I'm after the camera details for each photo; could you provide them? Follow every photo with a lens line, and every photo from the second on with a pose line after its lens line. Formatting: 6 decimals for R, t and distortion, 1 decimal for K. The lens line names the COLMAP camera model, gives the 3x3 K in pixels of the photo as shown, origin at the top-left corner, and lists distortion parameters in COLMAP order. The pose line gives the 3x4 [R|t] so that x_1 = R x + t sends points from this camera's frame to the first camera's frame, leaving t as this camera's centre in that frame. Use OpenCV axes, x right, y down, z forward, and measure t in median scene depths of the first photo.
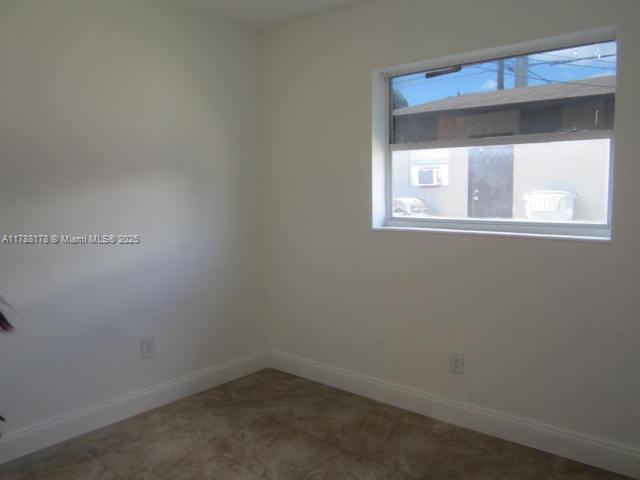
lens RADIAL K [[550.5, 0, 320.0], [0, 550.5, 240.0], [0, 0, 1]] dist [-0.001006, 0.001876]
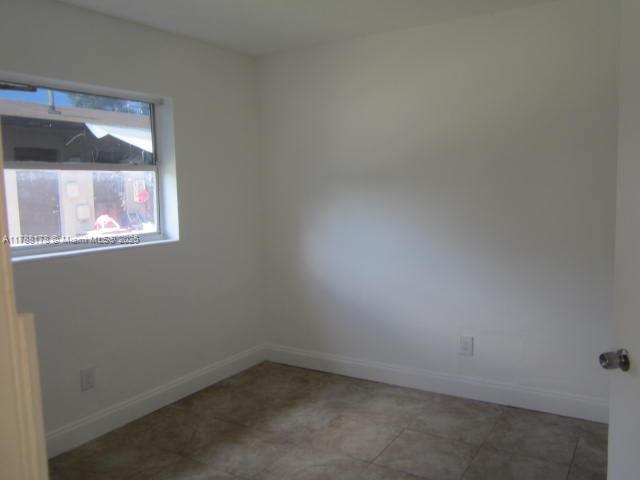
lens RADIAL K [[535.8, 0, 317.9], [0, 535.8, 244.6], [0, 0, 1]] dist [-0.044485, 0.016309]
pose [[-0.166753, -0.075856, 0.983076, -0.803111], [0.133648, 0.986096, 0.098759, -0.067464], [-0.976899, 0.147854, -0.154296, 0.719142]]
